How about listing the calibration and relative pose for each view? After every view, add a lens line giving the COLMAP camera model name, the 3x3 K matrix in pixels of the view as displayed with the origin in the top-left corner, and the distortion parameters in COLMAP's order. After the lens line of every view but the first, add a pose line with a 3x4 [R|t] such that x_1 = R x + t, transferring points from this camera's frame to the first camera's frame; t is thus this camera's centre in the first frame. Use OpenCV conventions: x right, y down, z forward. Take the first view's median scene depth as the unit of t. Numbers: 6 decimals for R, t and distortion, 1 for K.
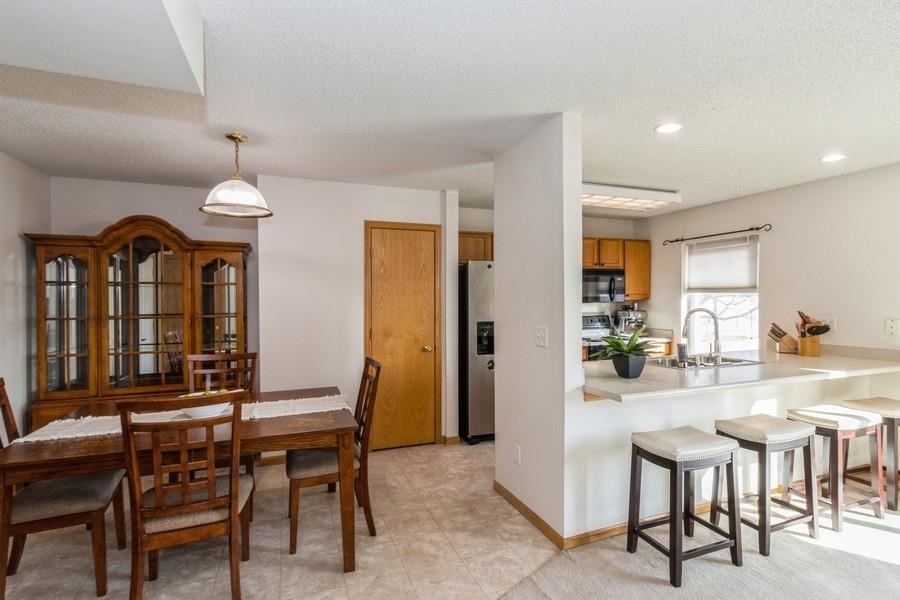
lens RADIAL K [[429.3, 0, 448.0], [0, 429.3, 302.8], [0, 0, 1]] dist [0.000882, -0.001076]
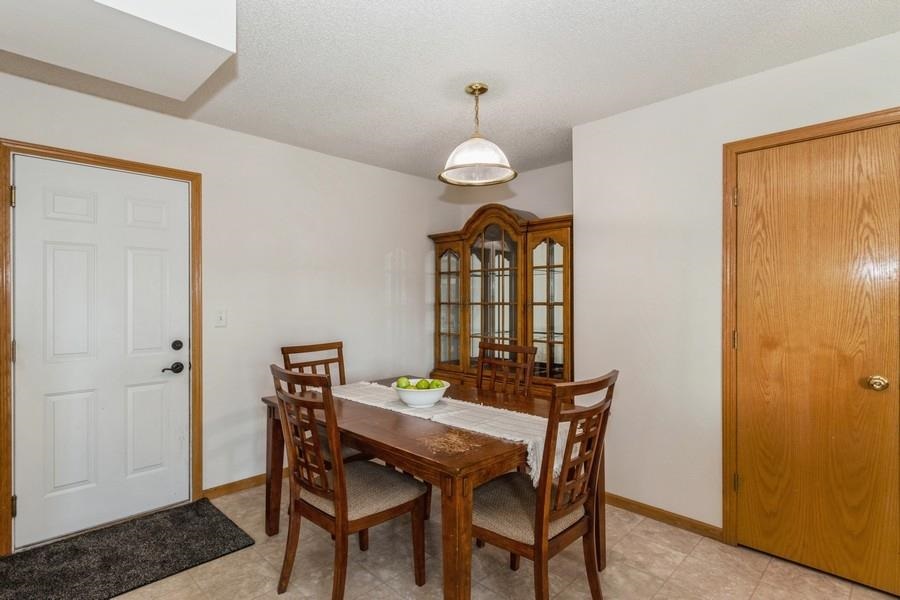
lens RADIAL K [[452.1, 0, 450.0], [0, 452.1, 300.0], [0, 0, 1]] dist [0.000257, -0.000202]
pose [[0.414280, 0.005393, -0.910133, 0.208696], [-0.008502, 0.999962, 0.002056, 0.021752], [0.910110, 0.006886, 0.414310, 0.394863]]
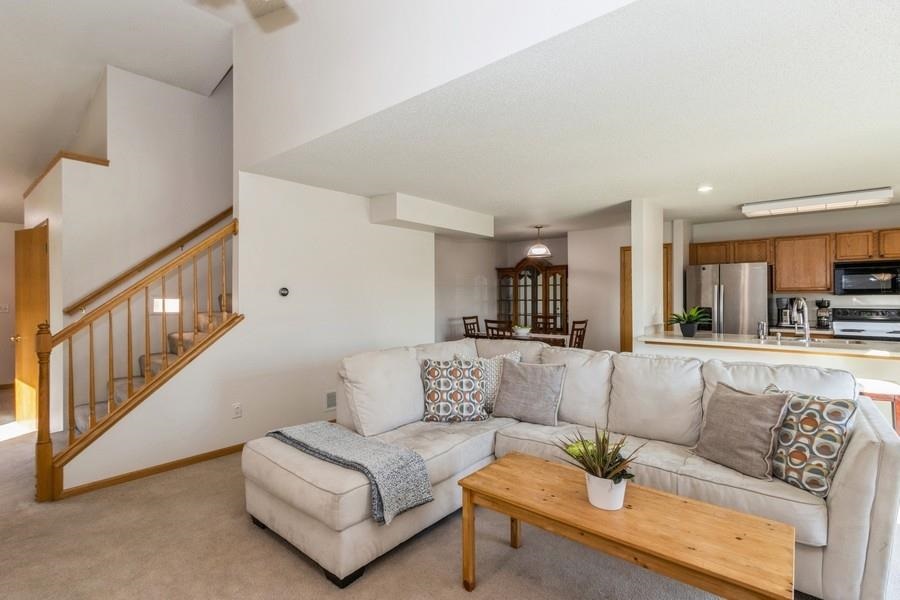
lens RADIAL K [[424.5, 0, 450.0], [0, 424.5, 300.0], [0, 0, 1]] dist [0.010462, 0.000107]
pose [[0.489158, 0.012950, -0.872099, 0.955538], [-0.006995, 0.999916, 0.010924, 0.009652], [0.872167, 0.000757, 0.489207, -0.444240]]
